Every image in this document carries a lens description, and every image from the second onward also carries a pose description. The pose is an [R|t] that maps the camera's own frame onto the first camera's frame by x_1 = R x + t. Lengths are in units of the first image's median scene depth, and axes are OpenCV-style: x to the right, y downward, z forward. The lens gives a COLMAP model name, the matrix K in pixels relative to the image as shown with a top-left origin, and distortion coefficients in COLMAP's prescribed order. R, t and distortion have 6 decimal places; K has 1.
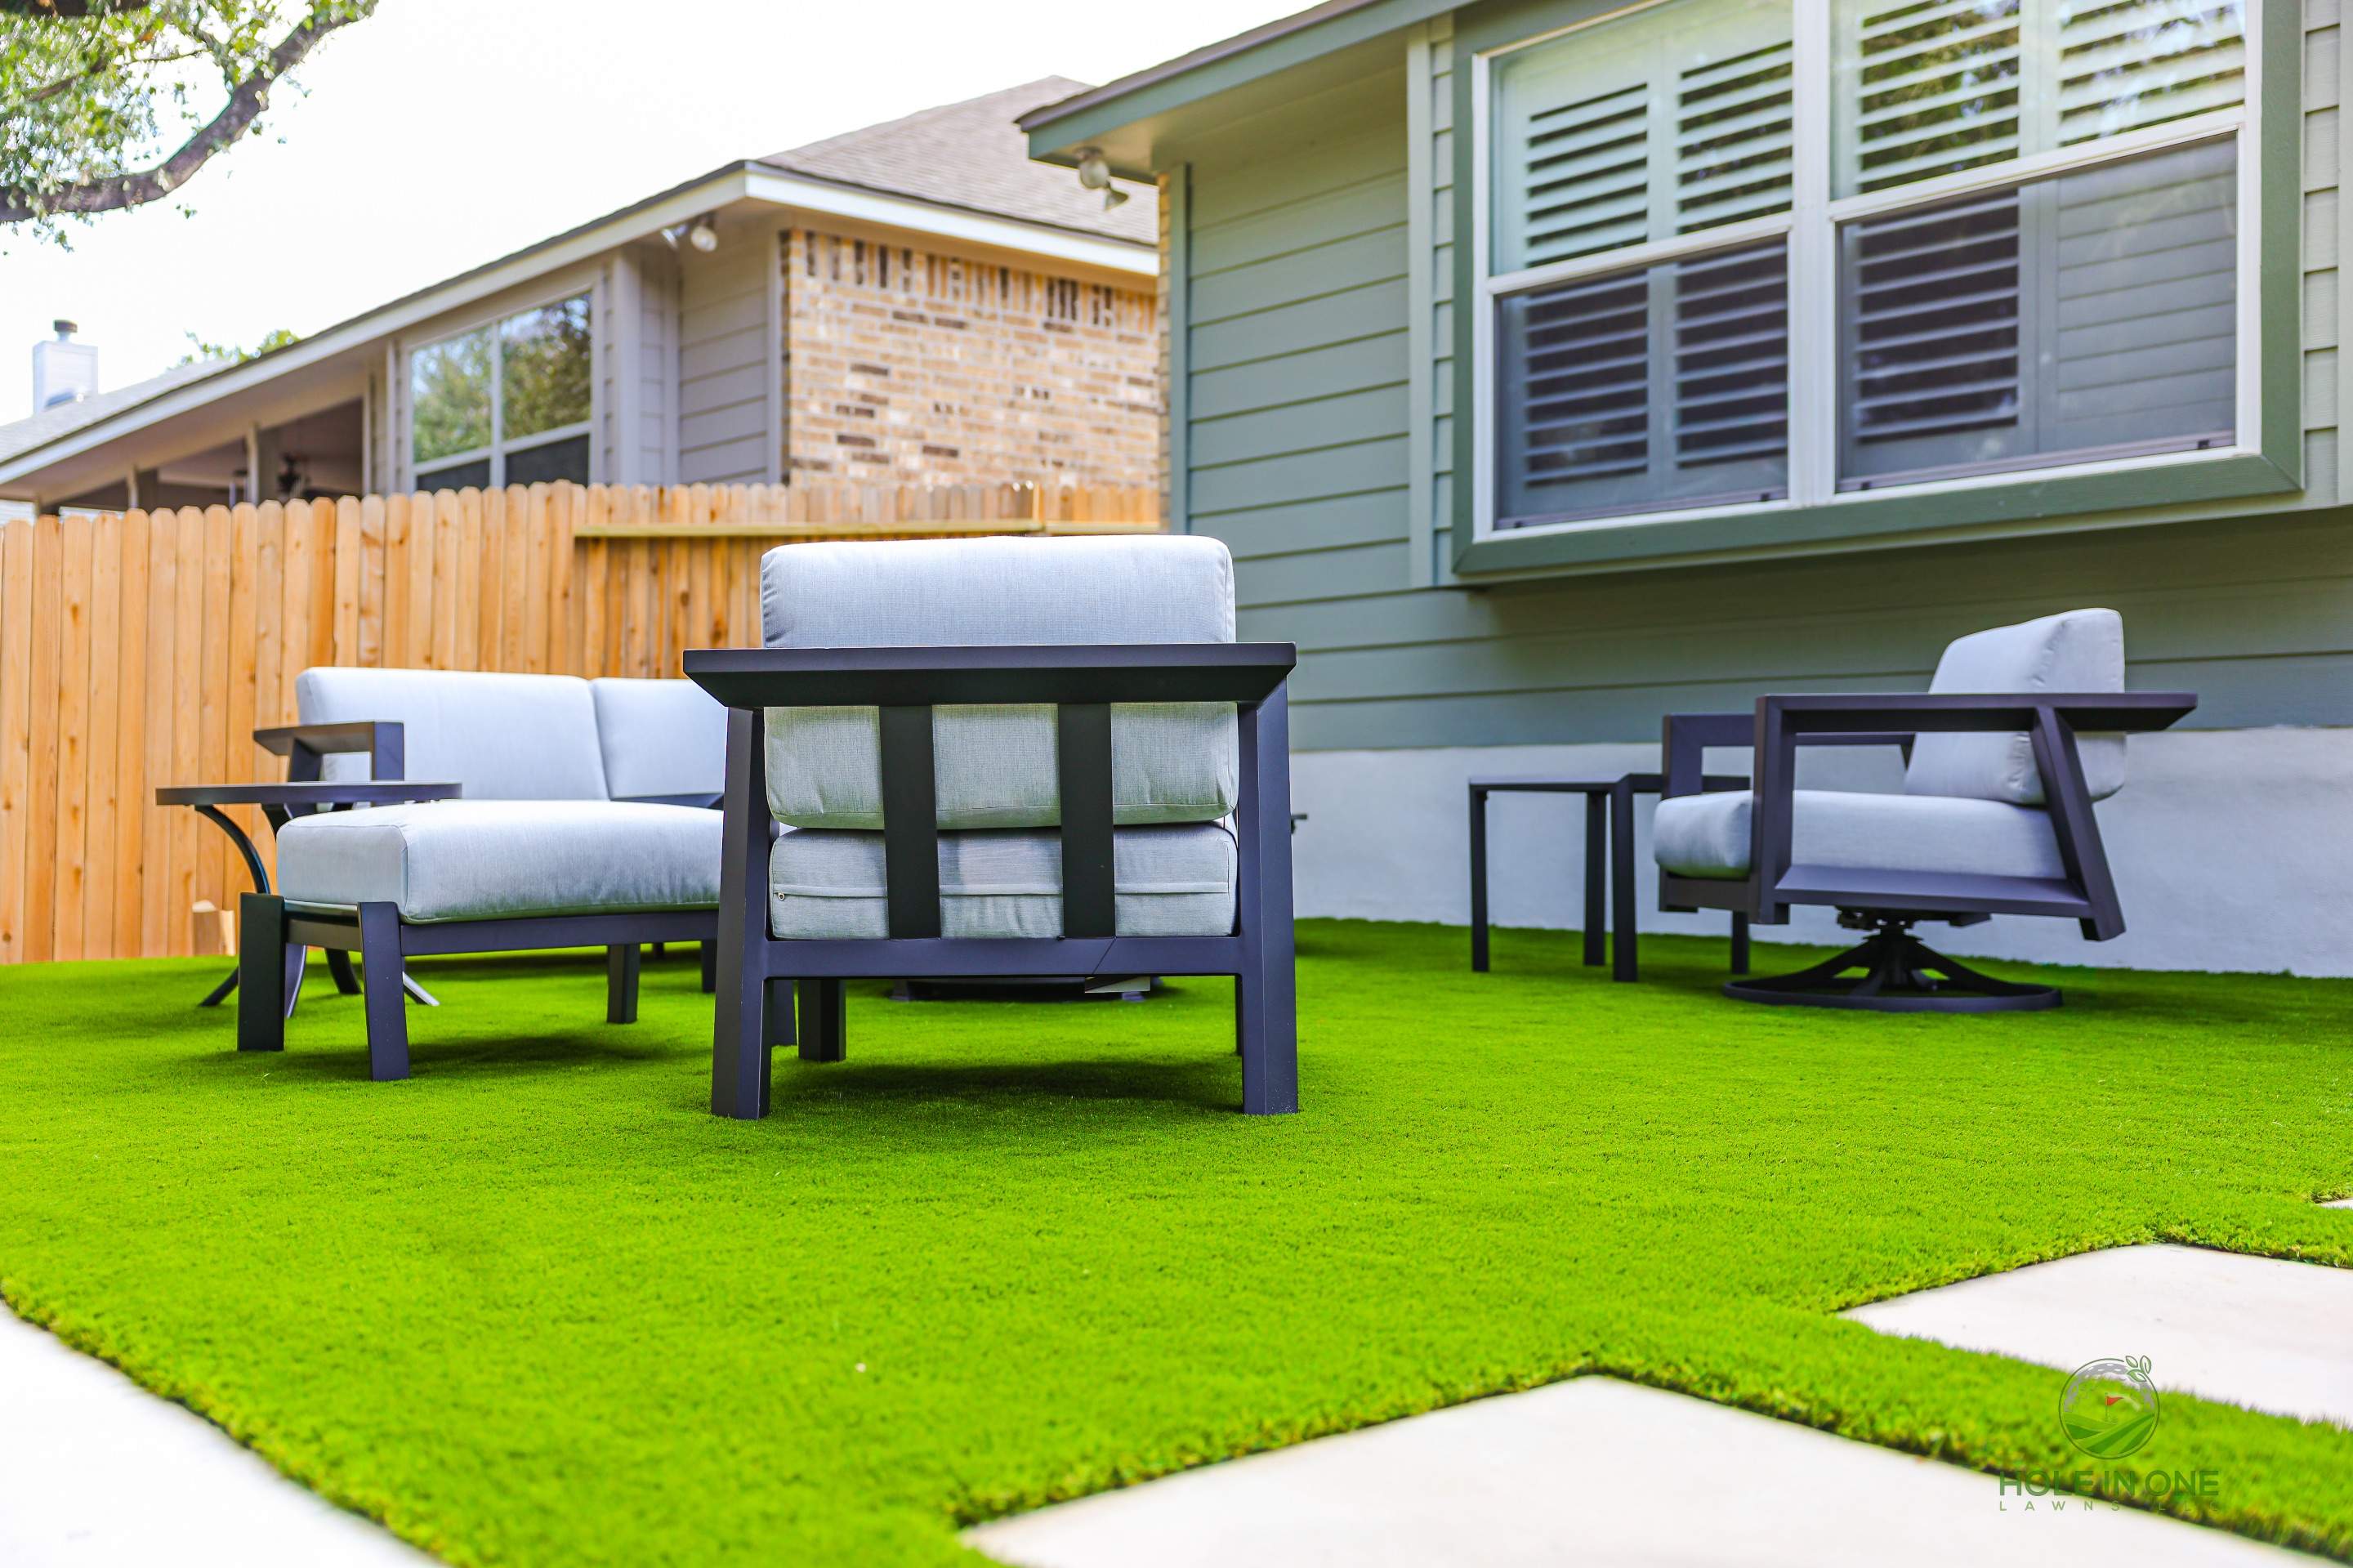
lens RADIAL K [[2409.6, 0, 1180.2], [0, 2409.6, 774.2], [0, 0, 1]] dist [0.043858, 0.000000]
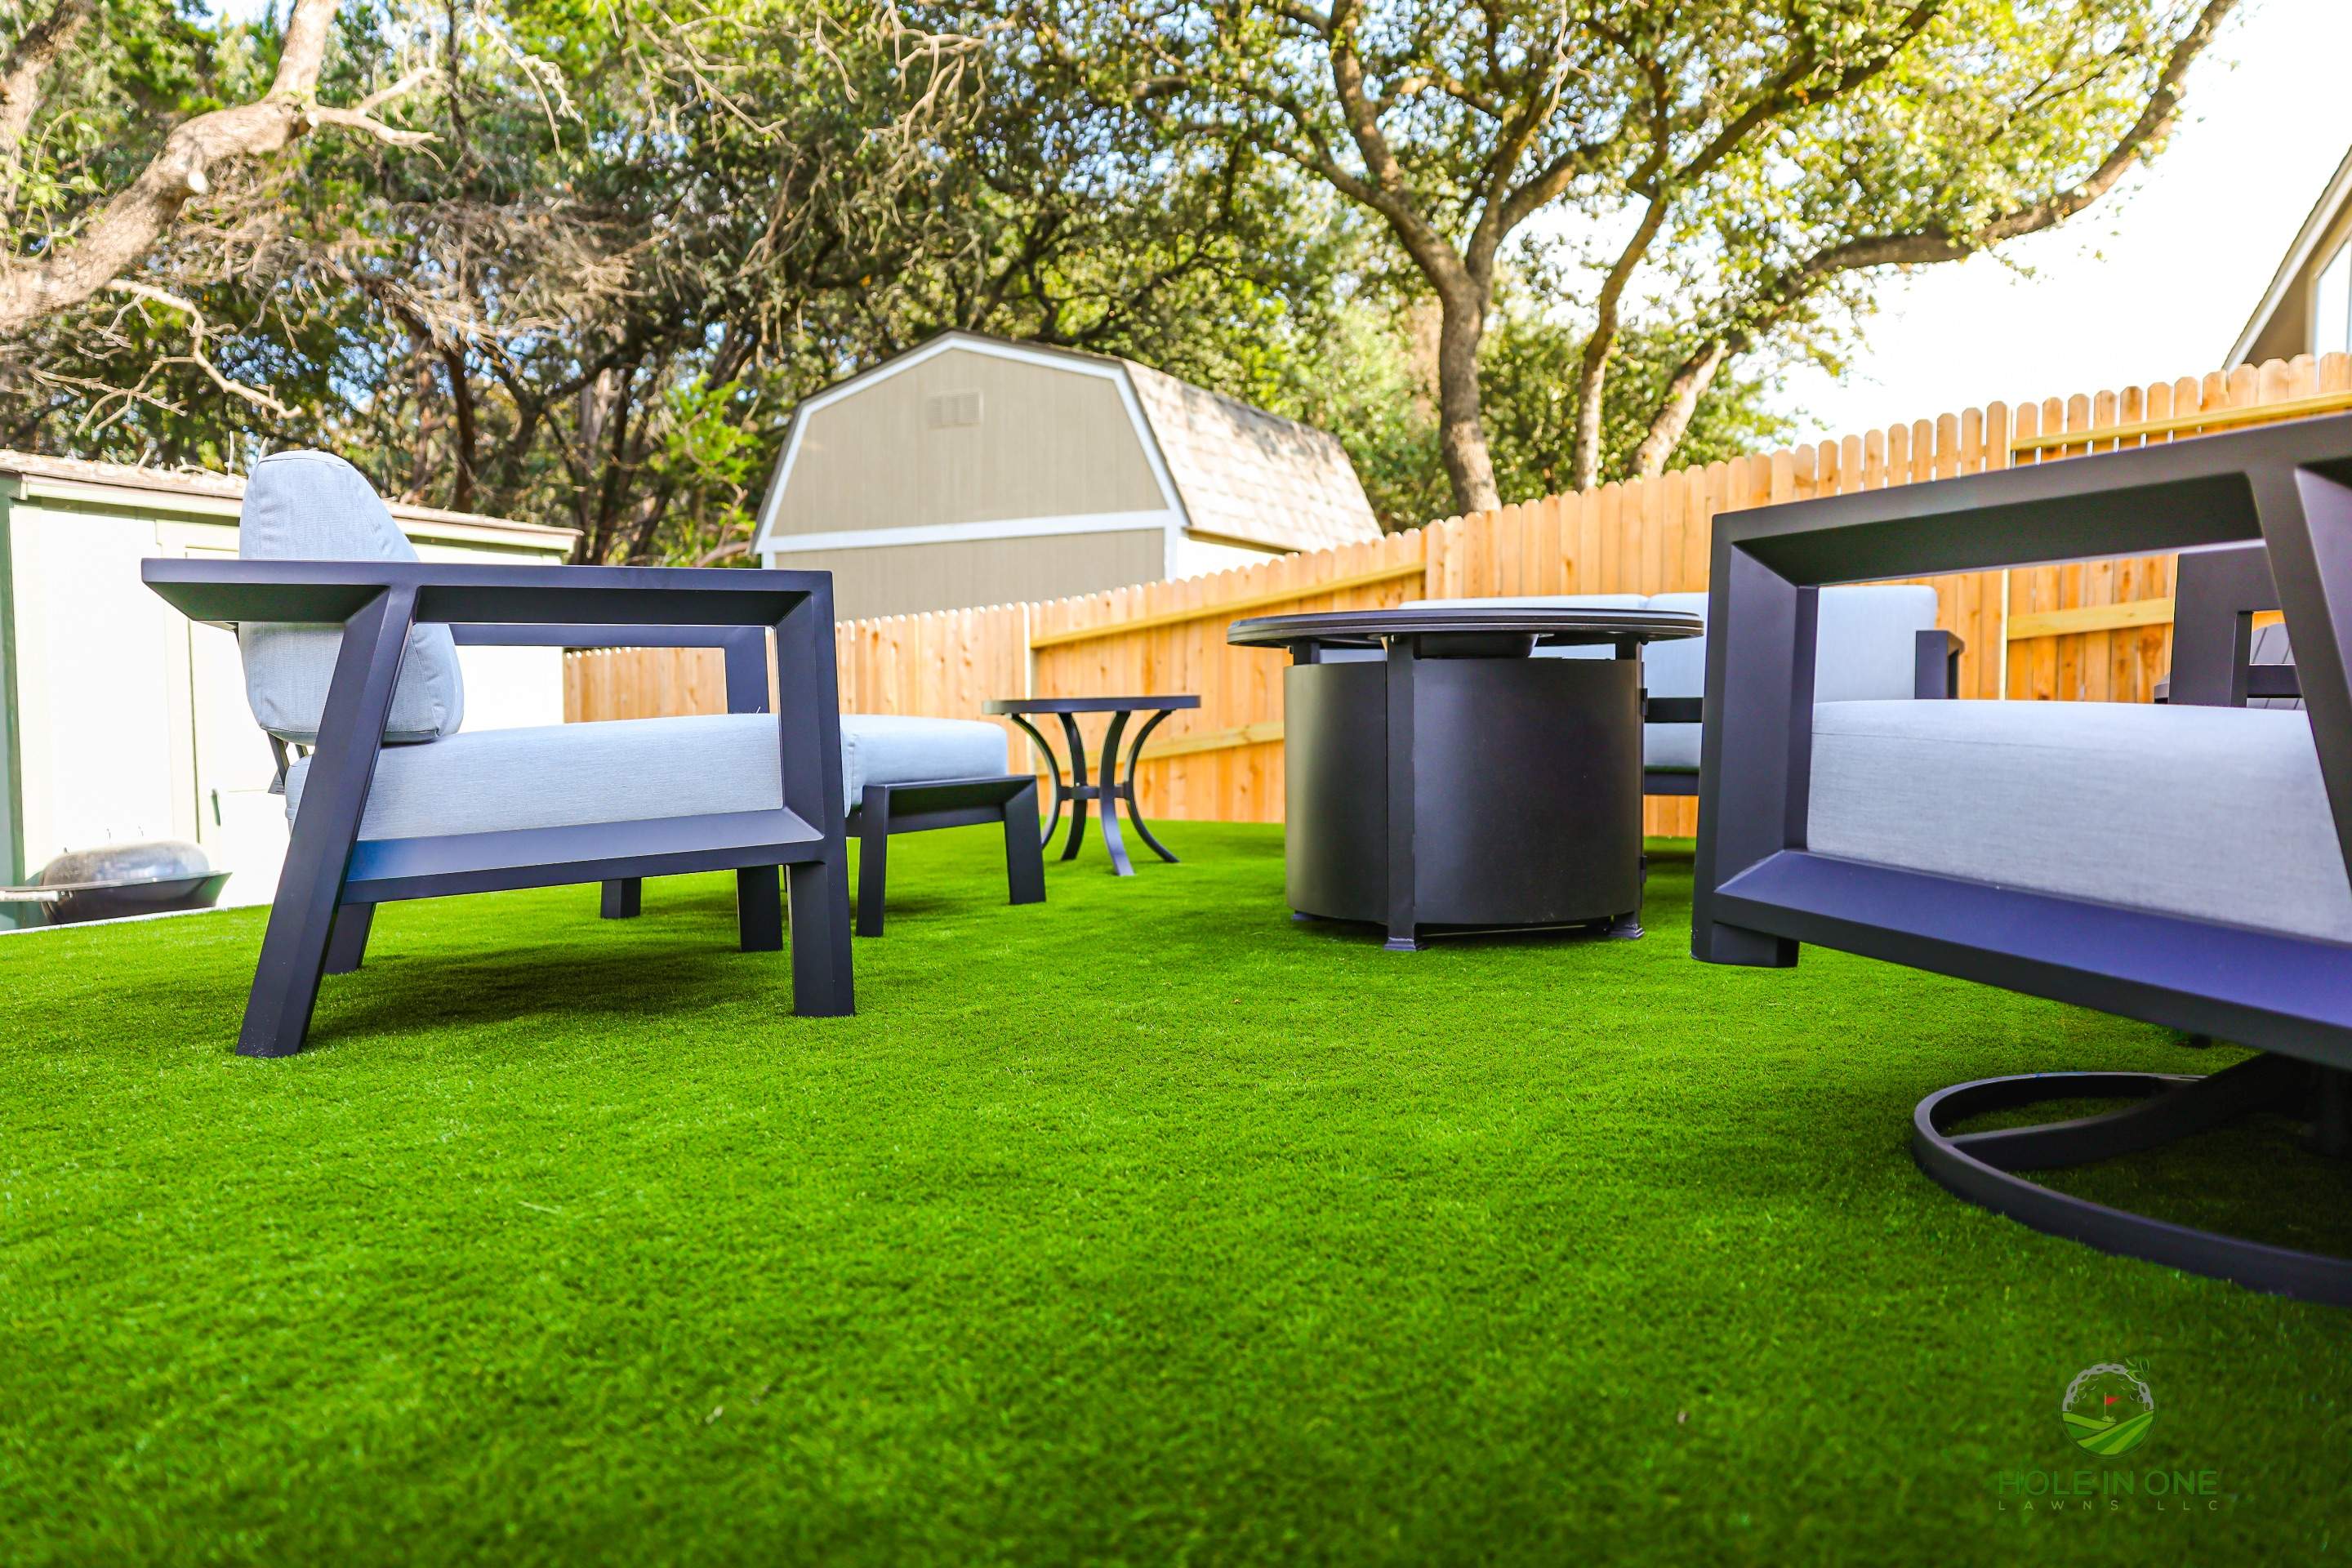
lens RADIAL K [[1635.6, 0, 1177.5], [0, 1635.6, 803.3], [0, 0, 1]] dist [-0.046235, 0.056852]
pose [[0.385414, 0.054416, -0.921138, 0.366596], [0.018499, 0.997603, 0.066673, 0.000964], [0.922558, -0.042737, 0.383484, 0.549273]]
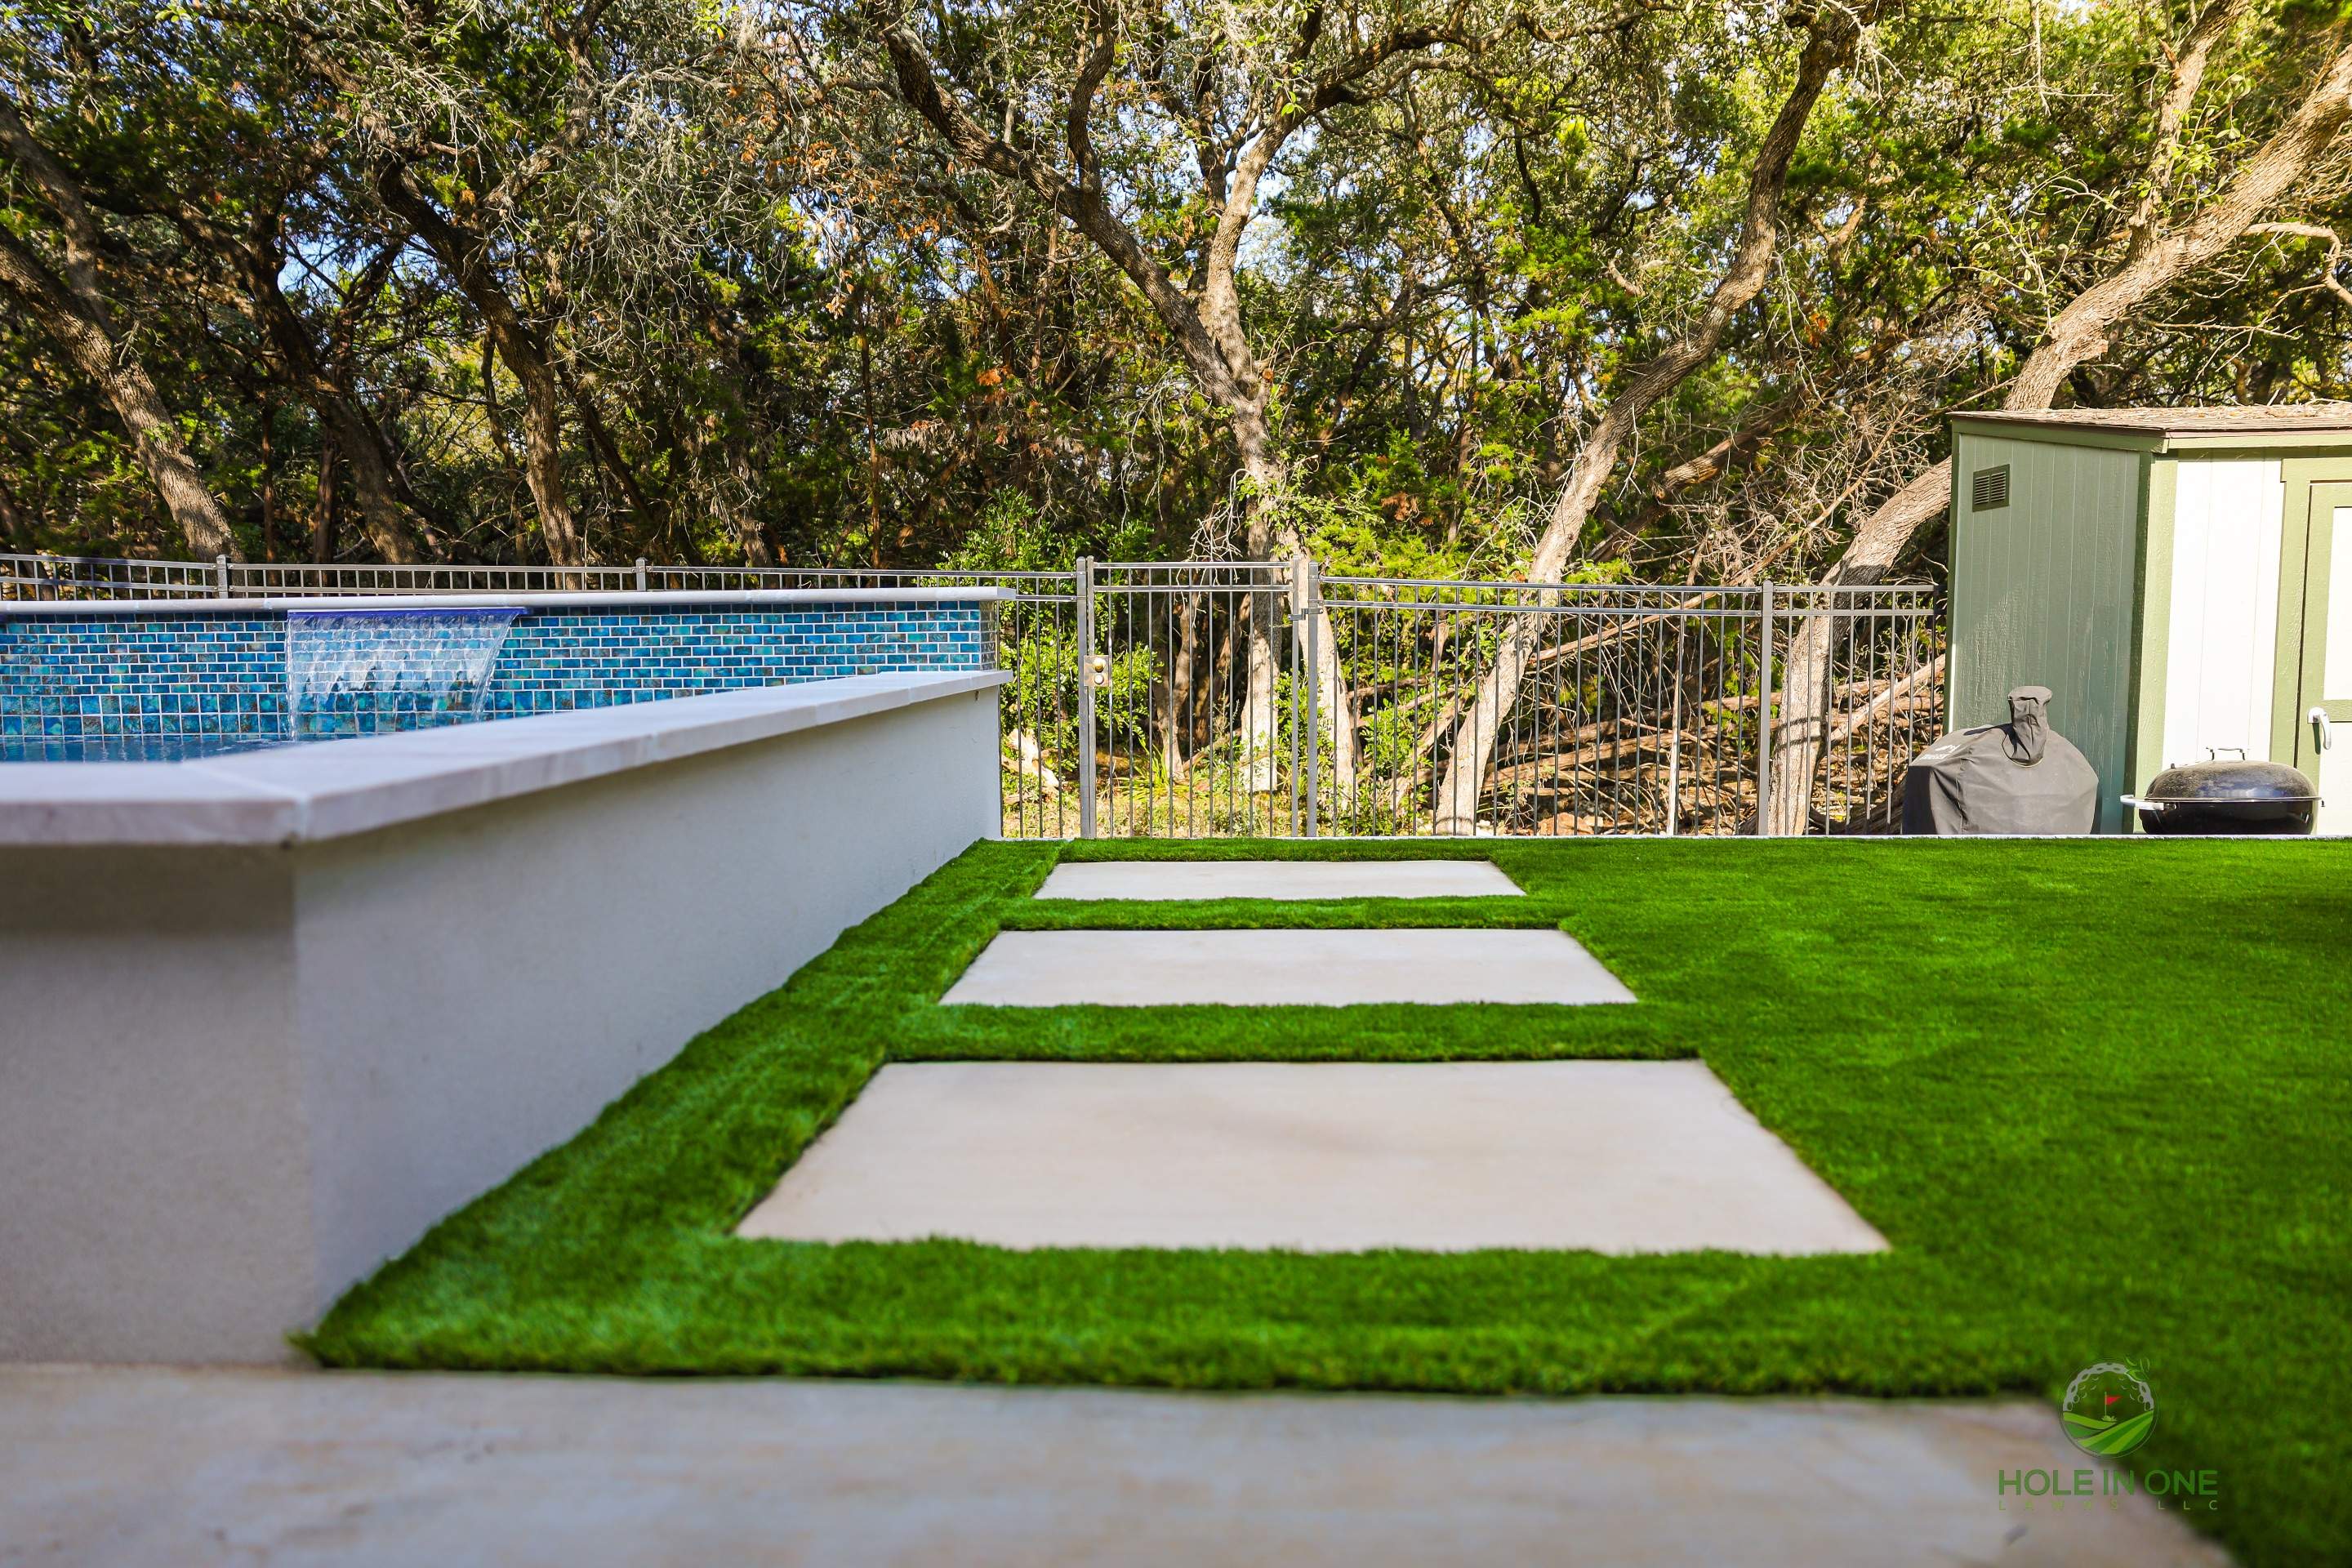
lens RADIAL K [[1603.6, 0, 1181.2], [0, 1603.6, 784.6], [0, 0, 1]] dist [-0.034217, 0.048828]
pose [[-0.669704, 0.075277, -0.738803, 0.444755], [0.019187, 0.996271, 0.084119, -0.008094], [0.742381, 0.042159, -0.668651, 0.530369]]
